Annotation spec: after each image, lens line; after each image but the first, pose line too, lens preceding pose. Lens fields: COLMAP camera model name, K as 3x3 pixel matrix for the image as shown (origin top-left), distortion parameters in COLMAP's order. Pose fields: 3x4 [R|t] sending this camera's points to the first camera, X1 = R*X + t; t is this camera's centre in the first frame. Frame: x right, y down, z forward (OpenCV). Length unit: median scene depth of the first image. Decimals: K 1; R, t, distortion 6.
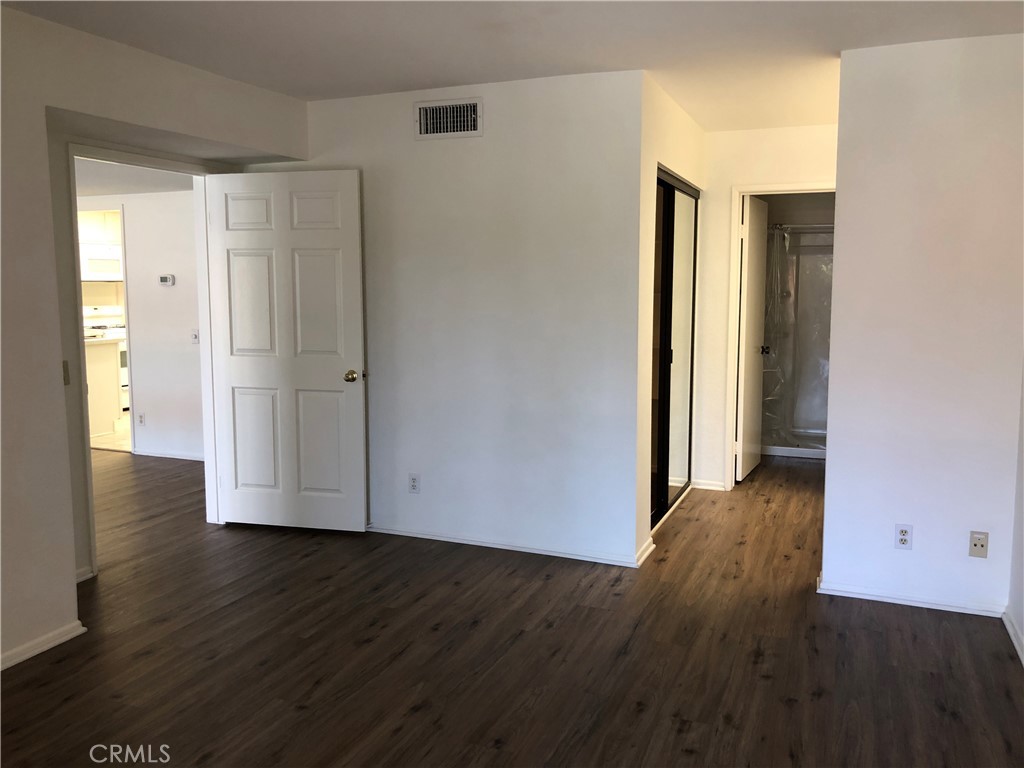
lens RADIAL K [[846.2, 0, 510.5], [0, 846.2, 370.3], [0, 0, 1]] dist [0.068262, -0.064658]
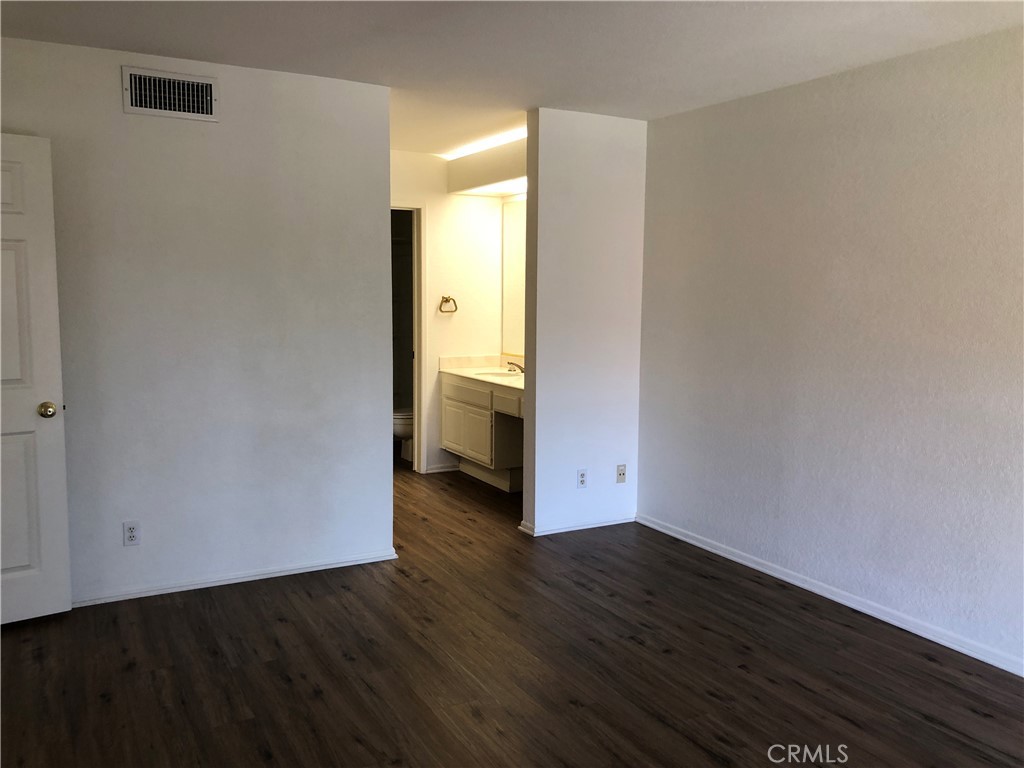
lens RADIAL K [[846.2, 0, 510.5], [0, 846.2, 370.3], [0, 0, 1]] dist [0.068262, -0.064658]
pose [[0.629593, -0.073950, 0.773398, -0.582314], [0.072646, 0.996702, 0.036163, -0.029538], [-0.773521, 0.033416, 0.632889, 0.220758]]
